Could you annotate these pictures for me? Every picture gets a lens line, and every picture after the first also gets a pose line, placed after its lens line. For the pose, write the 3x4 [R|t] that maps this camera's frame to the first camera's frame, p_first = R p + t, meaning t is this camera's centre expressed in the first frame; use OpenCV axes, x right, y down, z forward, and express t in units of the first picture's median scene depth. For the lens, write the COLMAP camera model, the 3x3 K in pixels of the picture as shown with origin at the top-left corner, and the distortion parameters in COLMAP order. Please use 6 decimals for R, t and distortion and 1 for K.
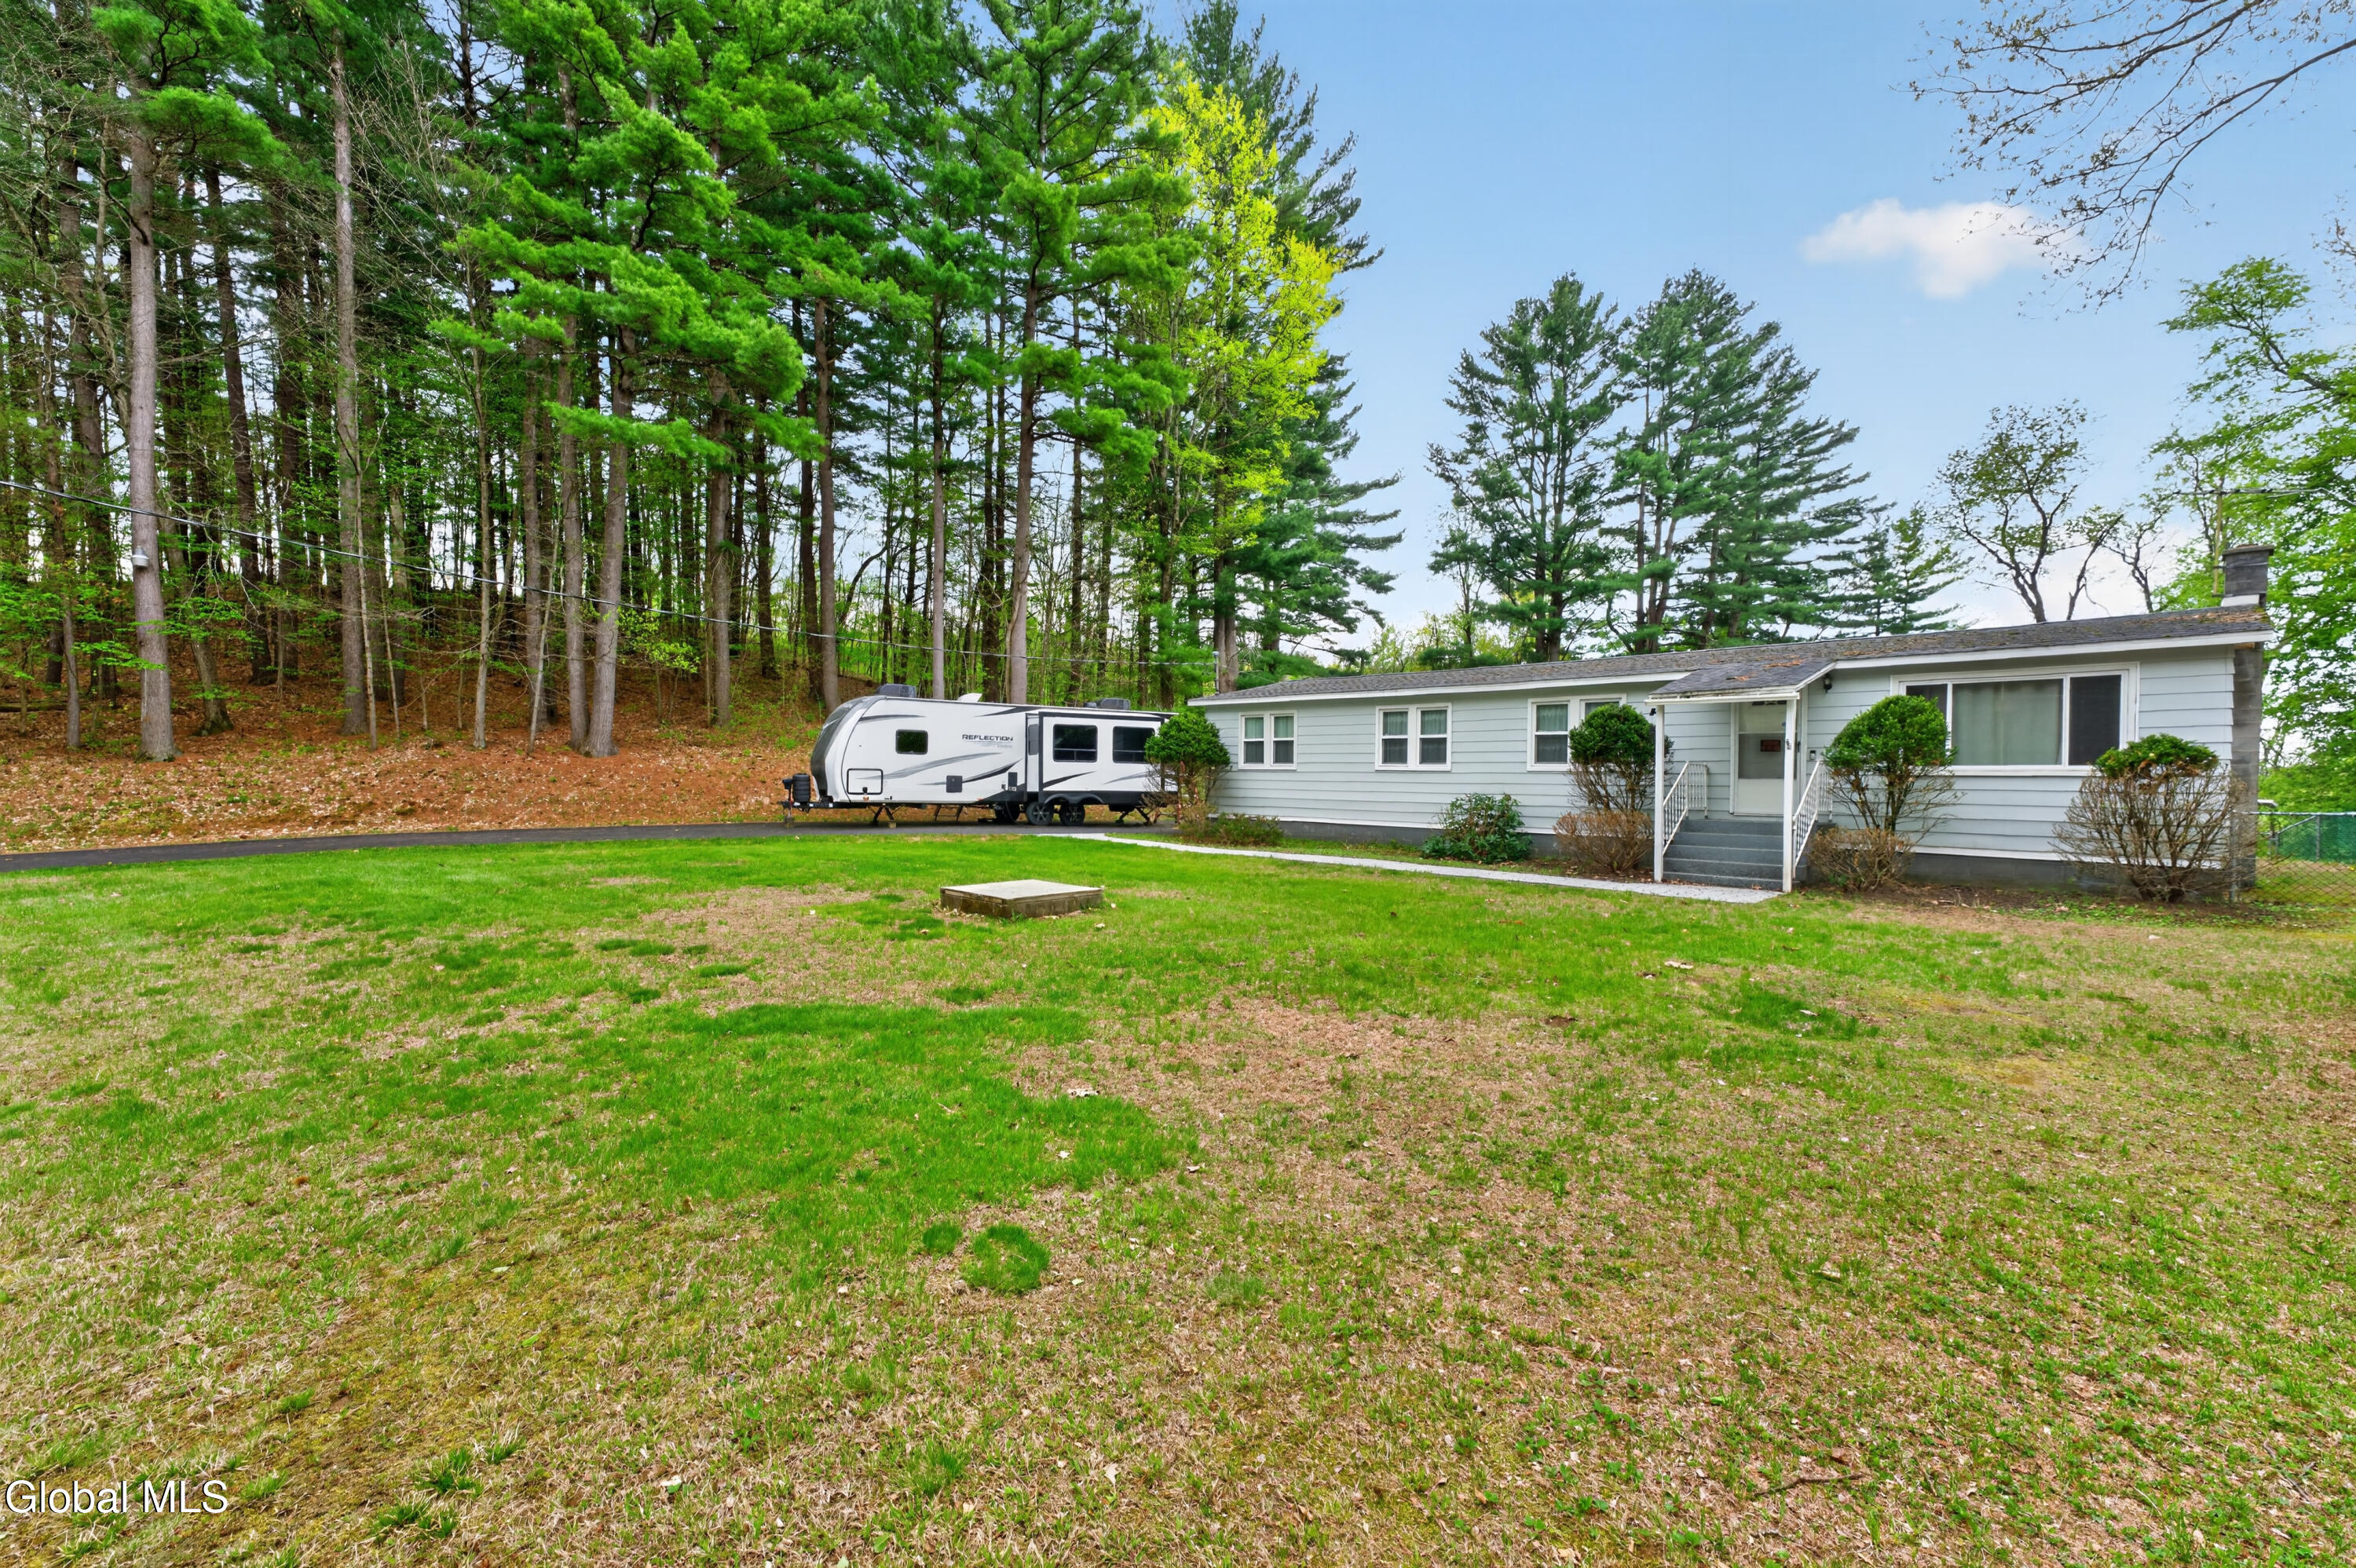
lens RADIAL K [[940.0, 0, 1178.0], [0, 940.0, 784.0], [0, 0, 1]] dist [-0.000401, 0.000022]
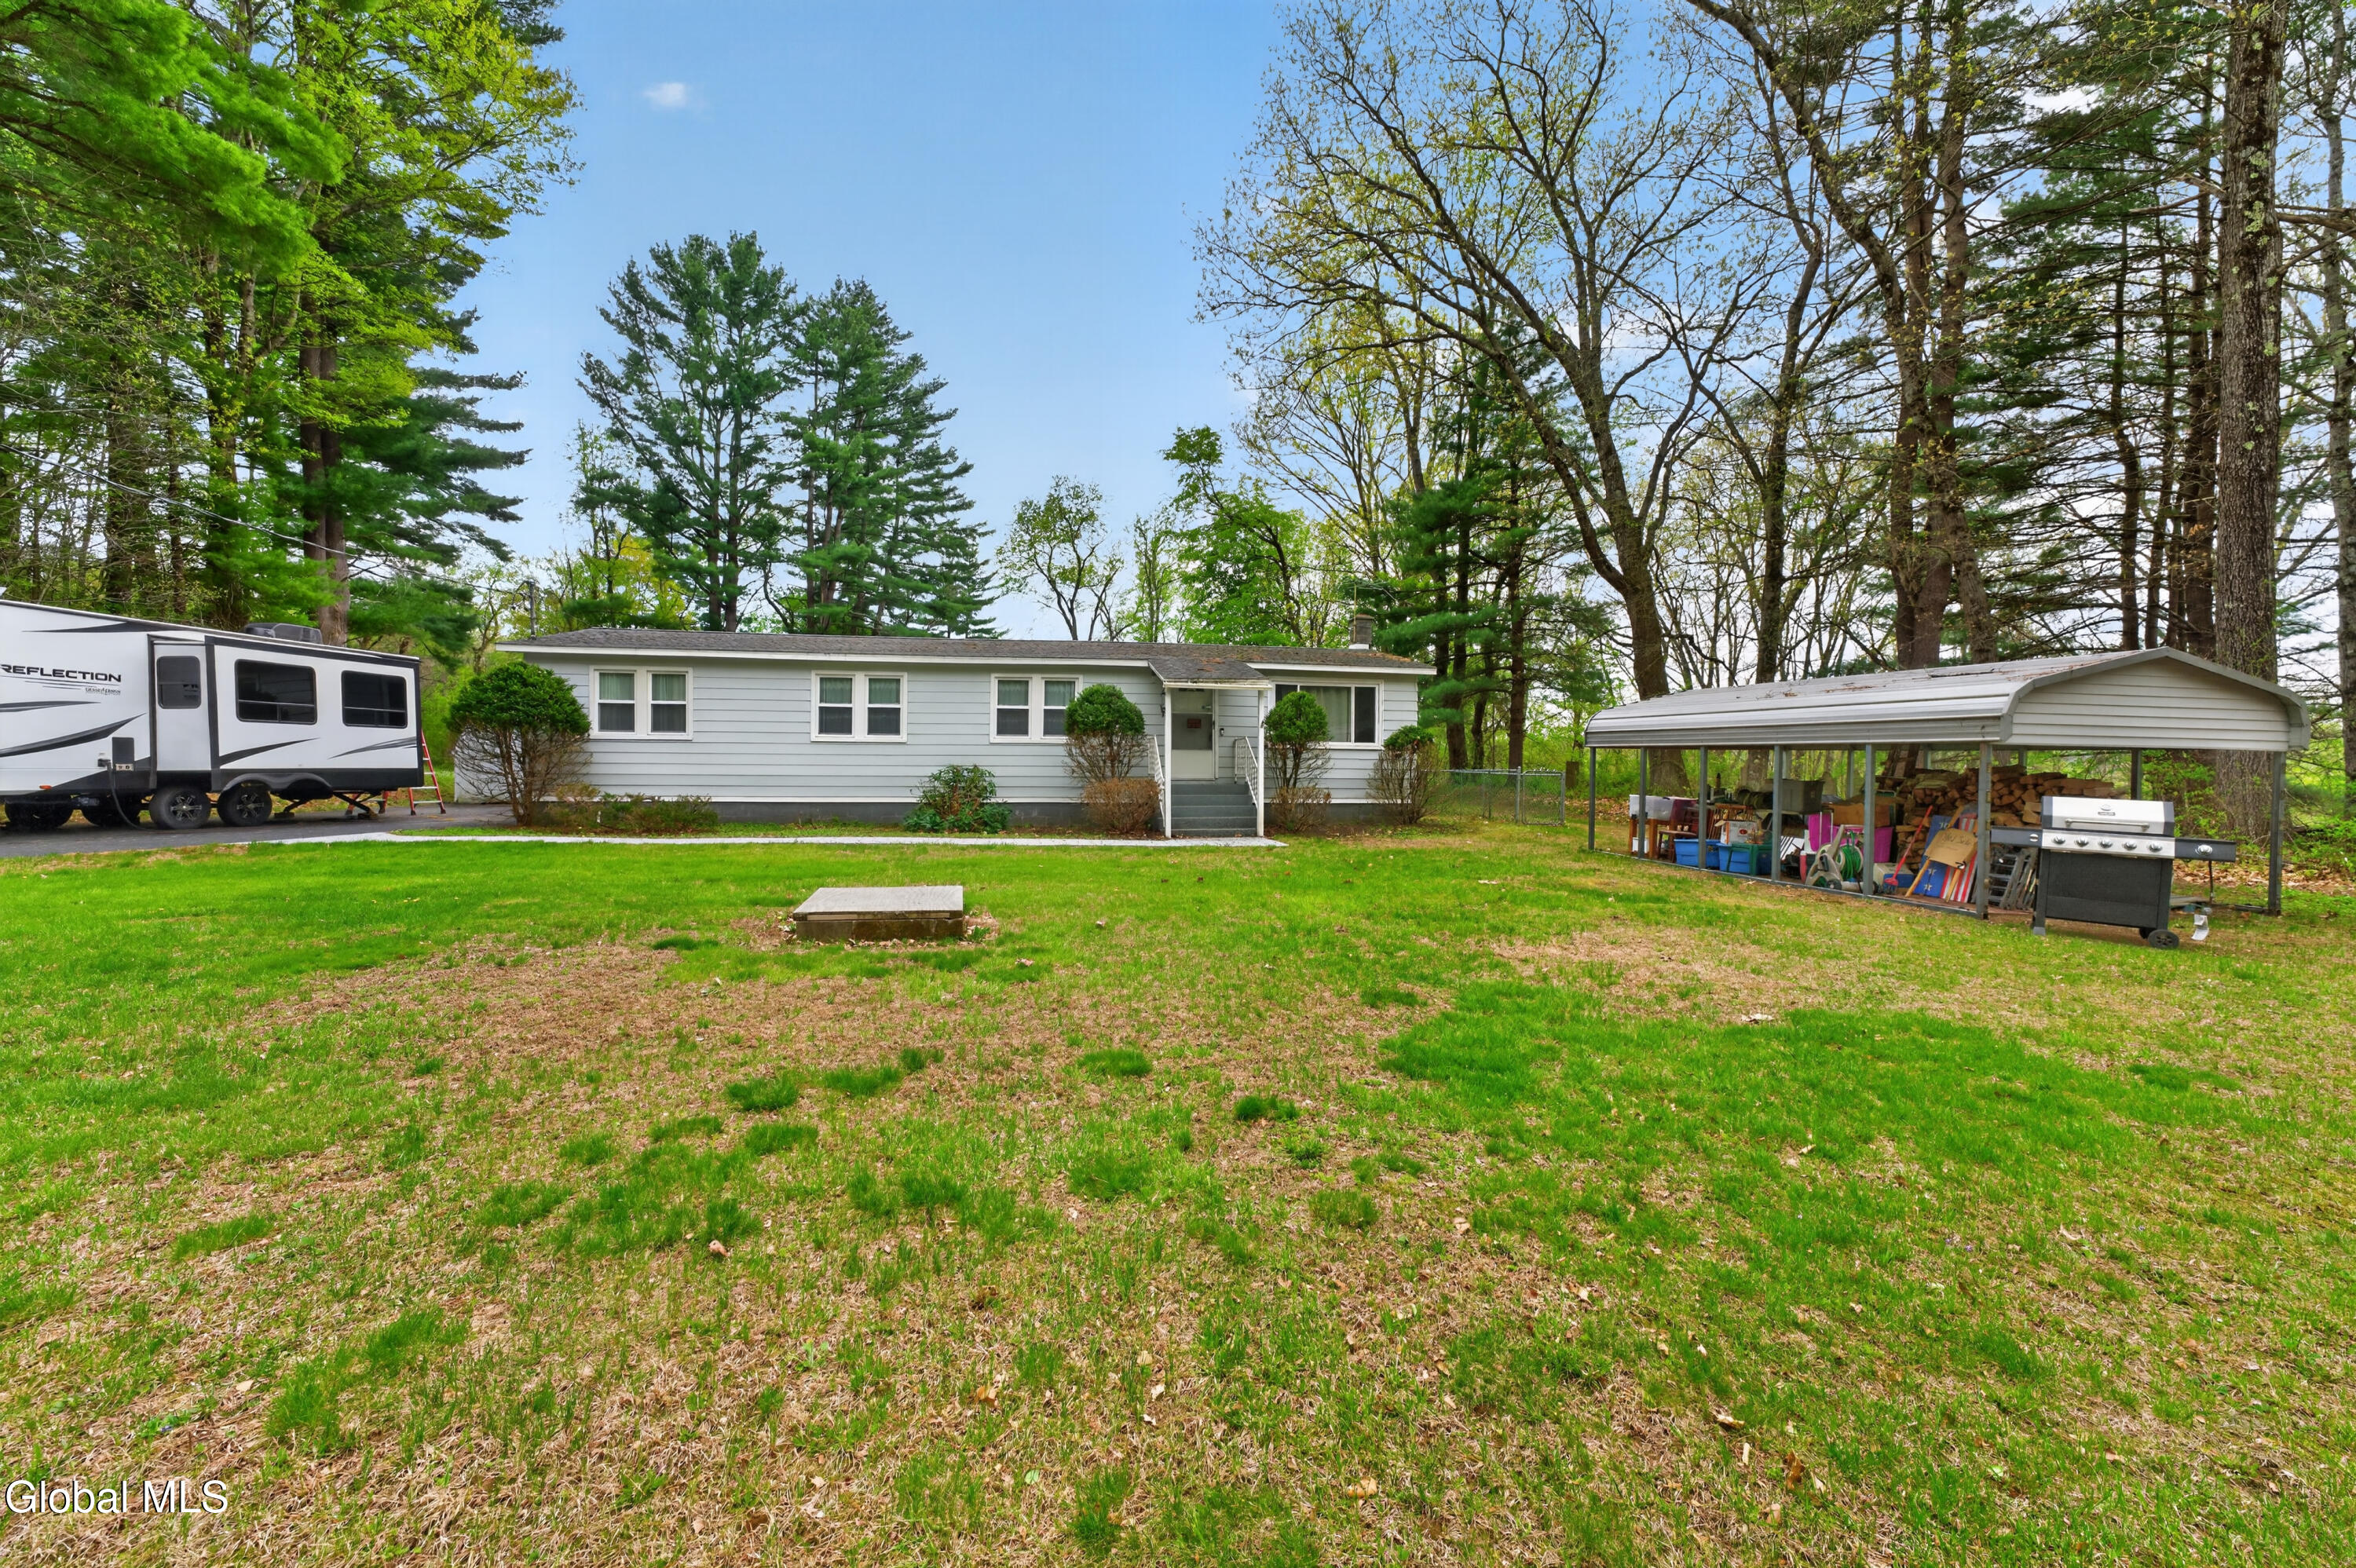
lens RADIAL K [[942.9, 0, 1171.6], [0, 942.9, 770.2], [0, 0, 1]] dist [-0.027470, 0.020890]
pose [[0.563477, -0.016257, 0.825972, -0.184799], [0.003781, 0.999847, 0.017100, -0.000524], [-0.826123, -0.006512, 0.563452, 0.109705]]
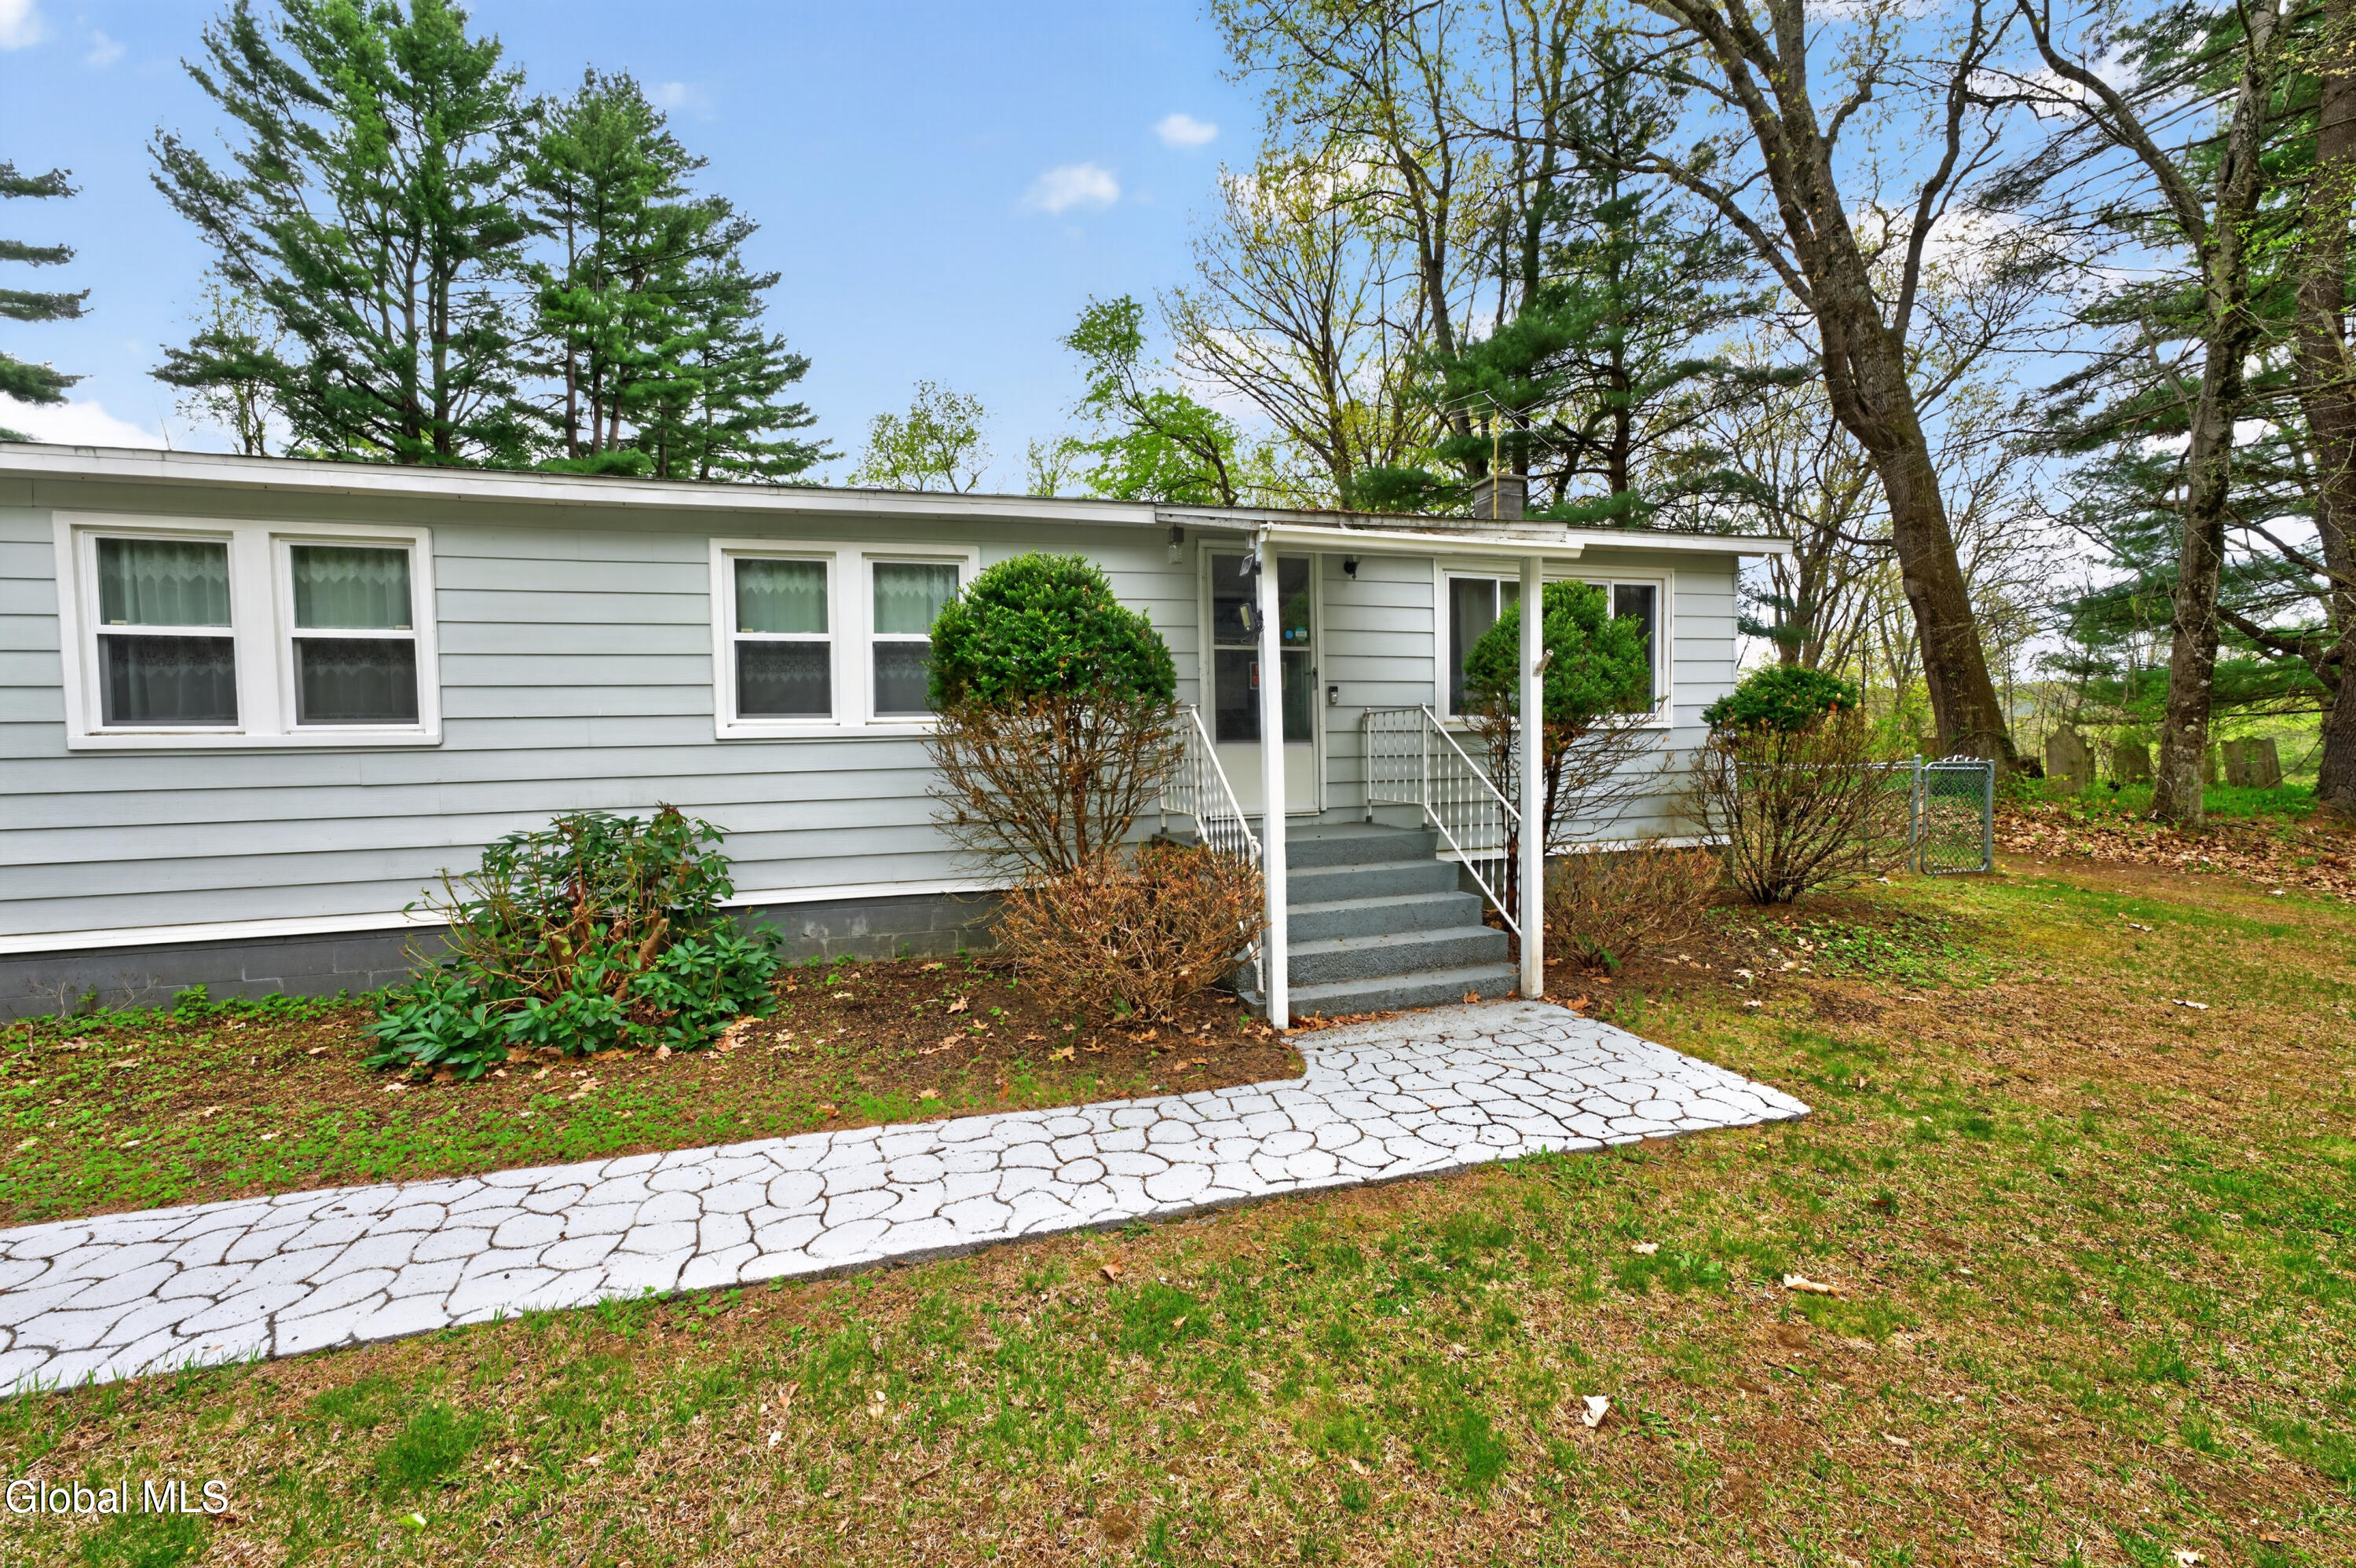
lens RADIAL K [[921.8, 0, 1169.1], [0, 921.8, 750.1], [0, 0, 1]] dist [0.002667, 0.000484]
pose [[0.458915, -0.039015, 0.887623, 0.063364], [0.031739, 0.999118, 0.027506, -0.006284], [-0.887913, 0.015549, 0.459748, 0.319928]]
